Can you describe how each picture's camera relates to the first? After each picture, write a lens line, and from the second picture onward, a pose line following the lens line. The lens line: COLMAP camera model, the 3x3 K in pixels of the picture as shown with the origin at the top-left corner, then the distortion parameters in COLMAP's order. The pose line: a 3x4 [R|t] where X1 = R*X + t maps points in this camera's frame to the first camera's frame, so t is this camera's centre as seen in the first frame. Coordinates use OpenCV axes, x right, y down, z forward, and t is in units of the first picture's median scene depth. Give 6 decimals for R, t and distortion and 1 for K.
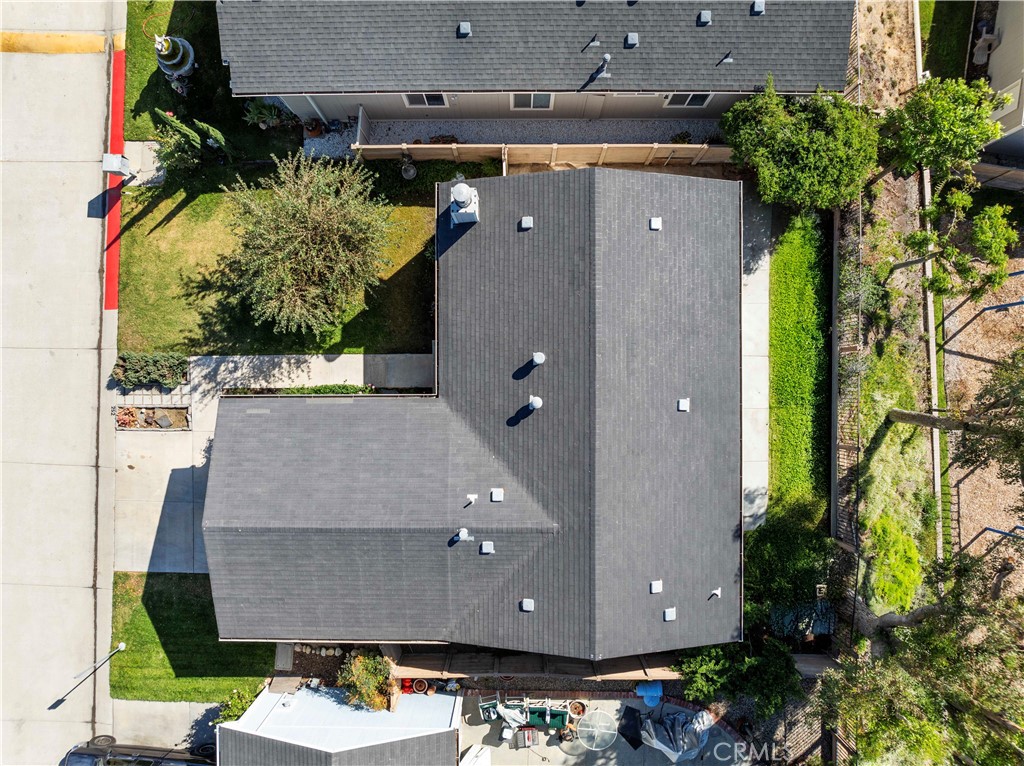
lens RADIAL K [[722.9, 0, 512.0], [0, 722.9, 383.0], [0, 0, 1]] dist [-0.080771, 0.055967]
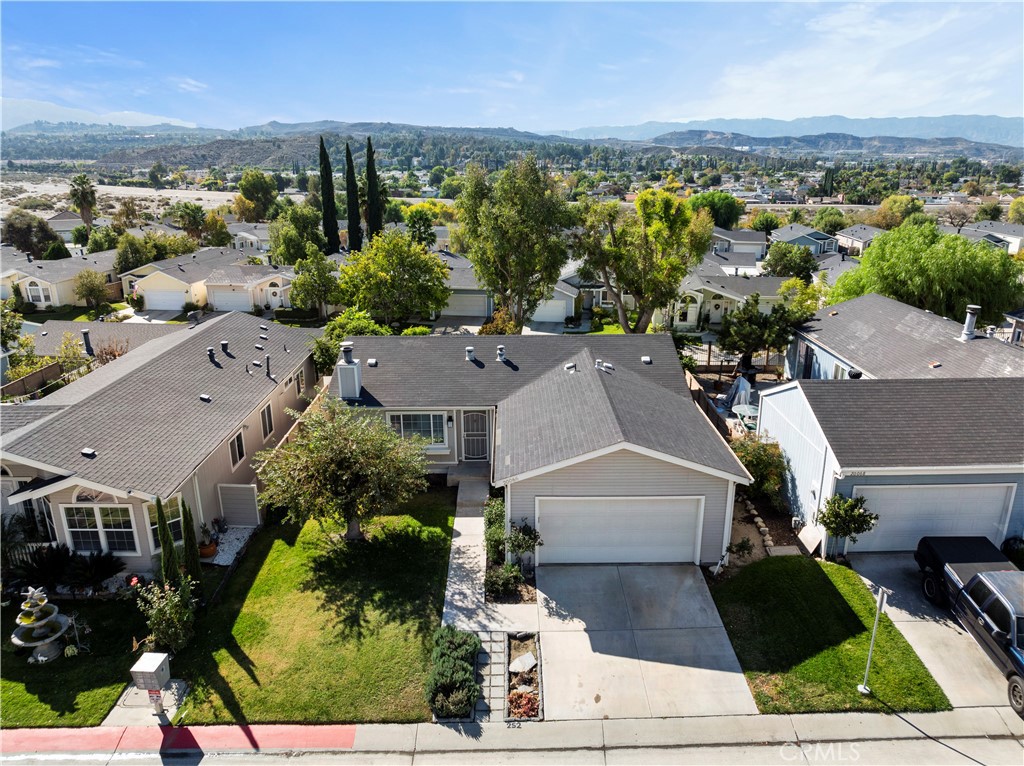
lens RADIAL K [[722.9, 0, 512.0], [0, 722.9, 383.0], [0, 0, 1]] dist [-0.065211, 0.037293]
pose [[-0.002965, -0.300394, 0.953811, -1.102125], [0.999996, -0.001184, 0.002736, 0.036573], [0.000307, 0.953815, 0.300396, 0.516984]]
